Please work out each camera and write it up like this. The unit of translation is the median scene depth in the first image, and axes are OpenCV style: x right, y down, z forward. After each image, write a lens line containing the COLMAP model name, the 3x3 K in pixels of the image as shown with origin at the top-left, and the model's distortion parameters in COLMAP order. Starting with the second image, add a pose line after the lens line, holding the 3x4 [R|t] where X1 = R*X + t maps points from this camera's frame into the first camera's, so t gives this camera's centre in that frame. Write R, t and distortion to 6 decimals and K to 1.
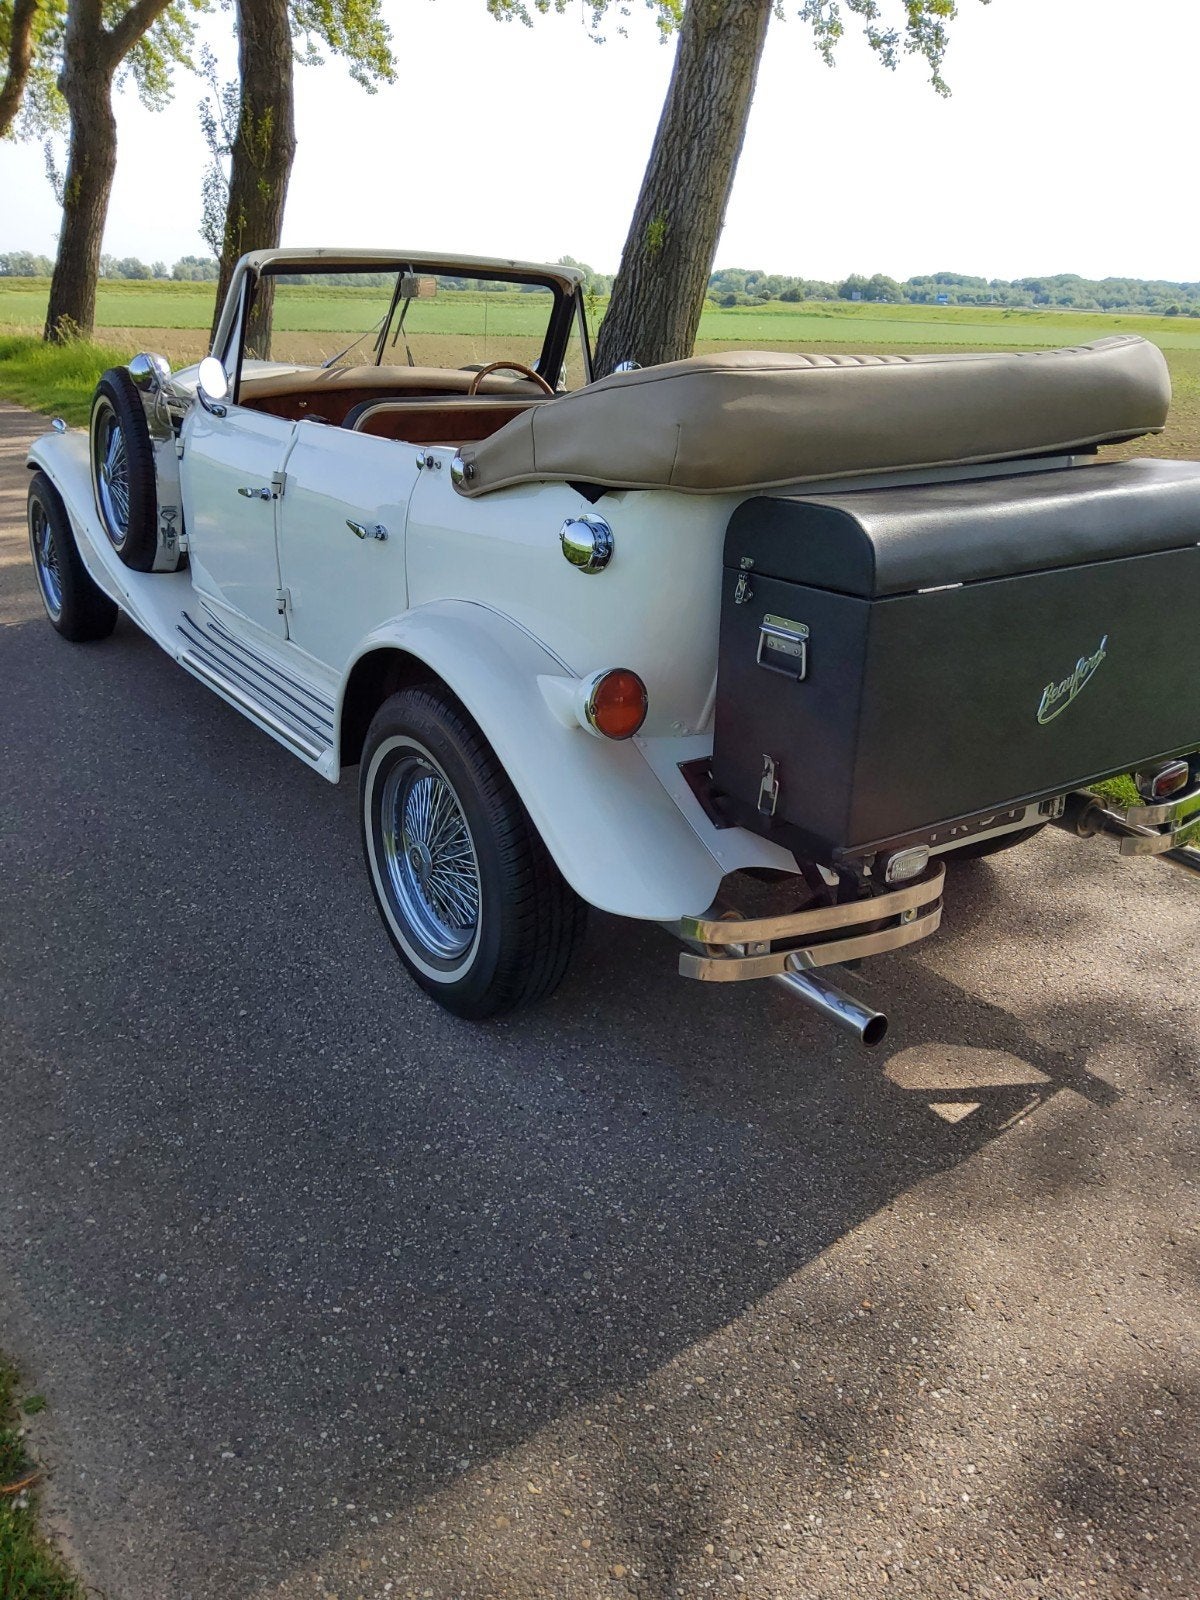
lens RADIAL K [[1206.7, 0, 595.3], [0, 1206.7, 802.9], [0, 0, 1]] dist [0.051623, -0.096461]
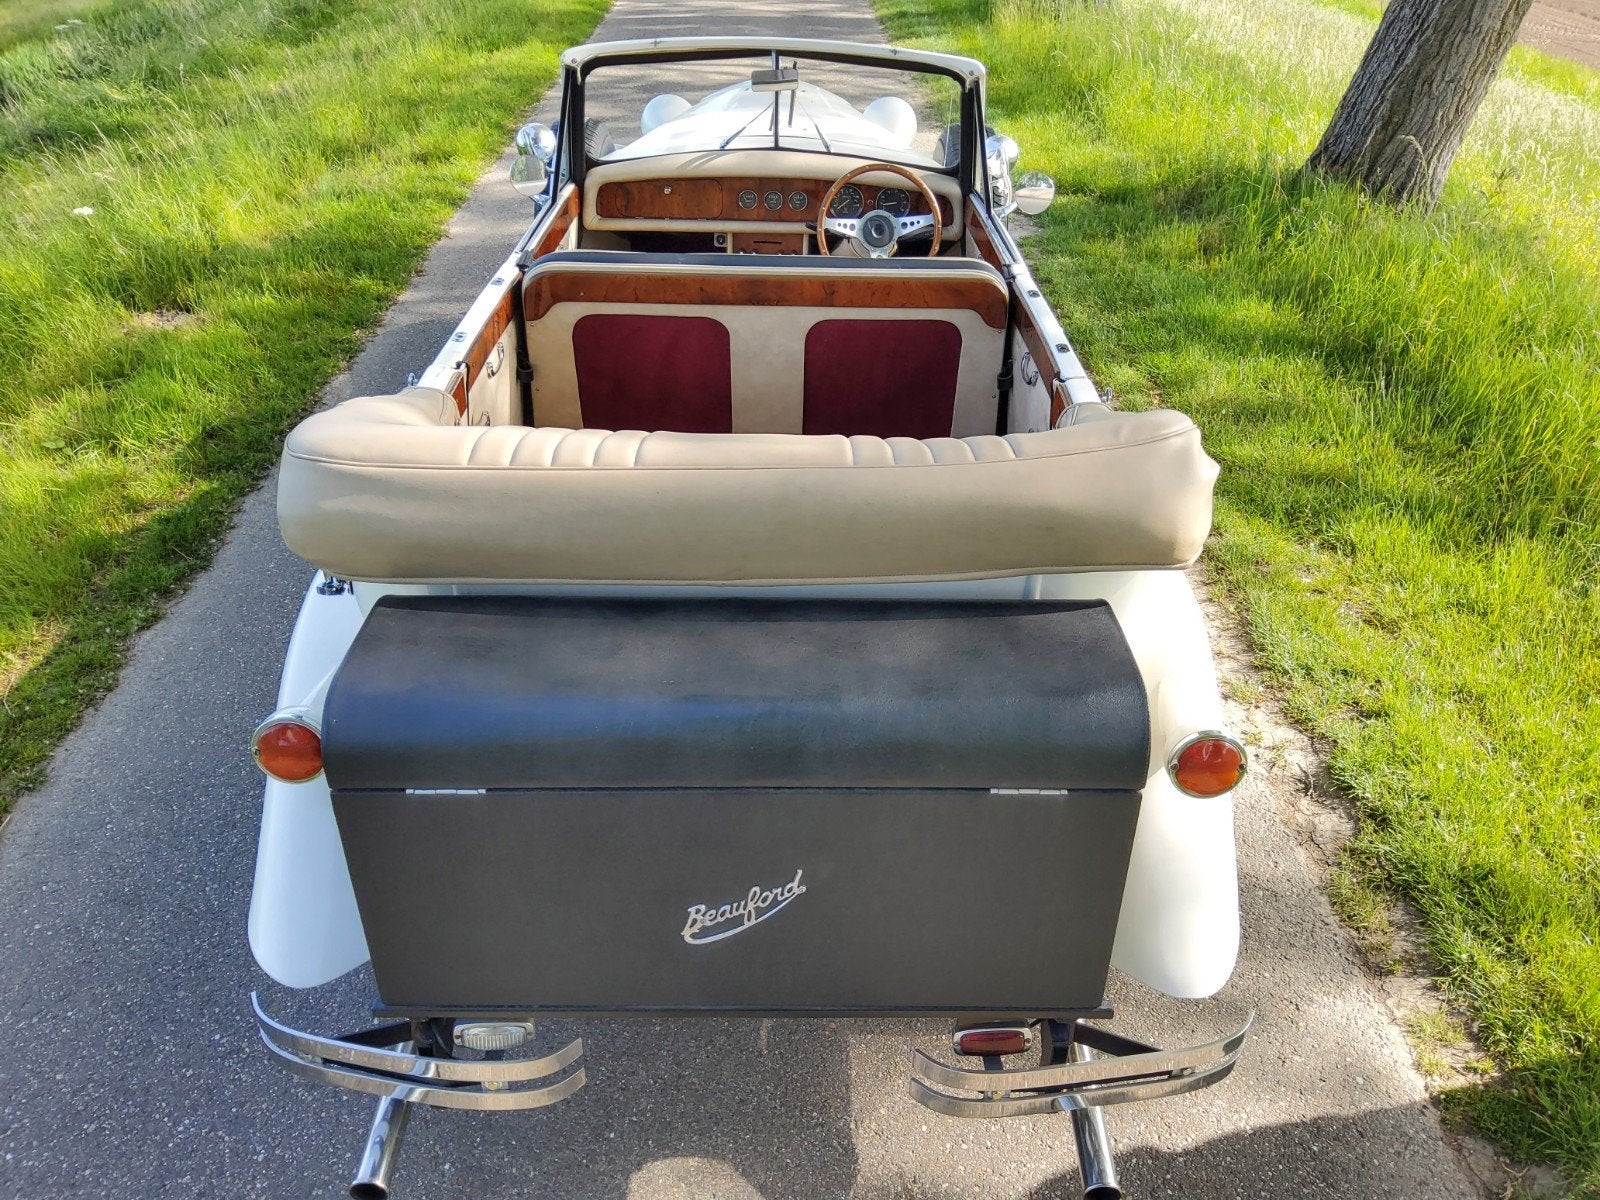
lens RADIAL K [[1214.9, 0, 803.1], [0, 1214.9, 598.2], [0, 0, 1]] dist [0.059481, -0.108558]
pose [[0.830818, 0.294701, -0.472115, 0.410511], [-0.213307, 0.952132, 0.218962, -0.261661], [0.514044, -0.081212, 0.853911, 0.207069]]
